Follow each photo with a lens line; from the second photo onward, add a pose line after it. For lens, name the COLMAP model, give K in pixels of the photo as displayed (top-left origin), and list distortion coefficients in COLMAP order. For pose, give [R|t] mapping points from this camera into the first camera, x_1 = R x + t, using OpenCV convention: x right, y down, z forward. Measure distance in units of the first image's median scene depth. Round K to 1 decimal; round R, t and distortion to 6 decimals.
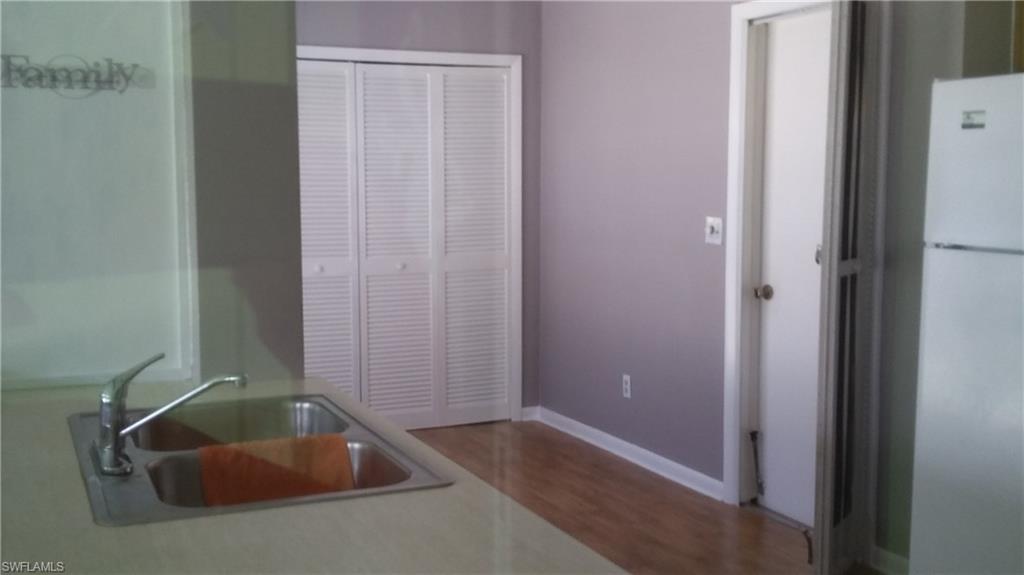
lens RADIAL K [[1062.1, 0, 512.0], [0, 1062.1, 287.5], [0, 0, 1]] dist [-0.007726, -0.030647]
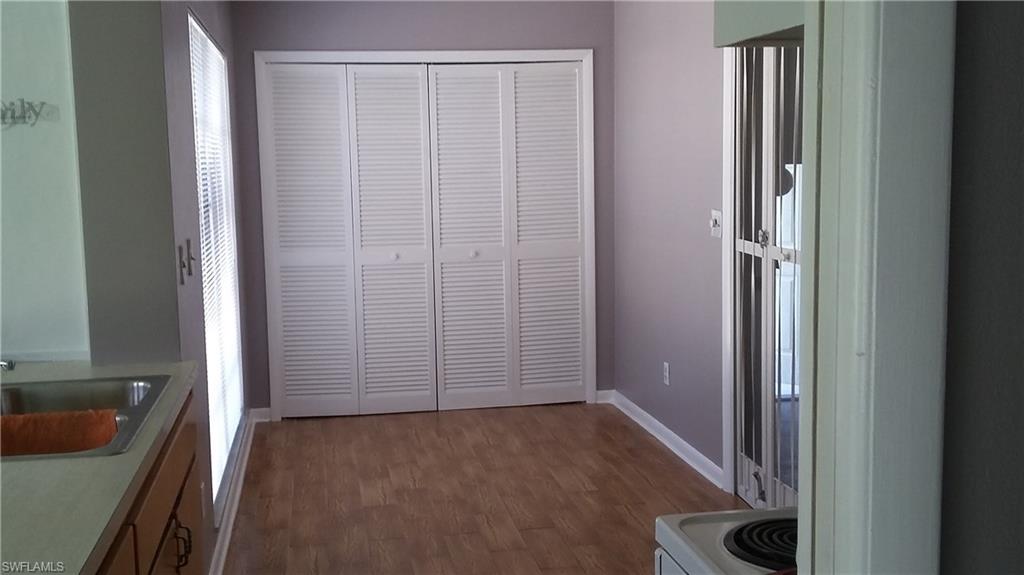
lens RADIAL K [[1068.4, 0, 512.6], [0, 1068.4, 281.0], [0, 0, 1]] dist [0.002569, -0.037139]
pose [[0.972597, 0.009756, -0.232295, 0.237667], [-0.006153, 0.999849, 0.016230, -0.013752], [0.232418, -0.014356, 0.972510, -0.040679]]
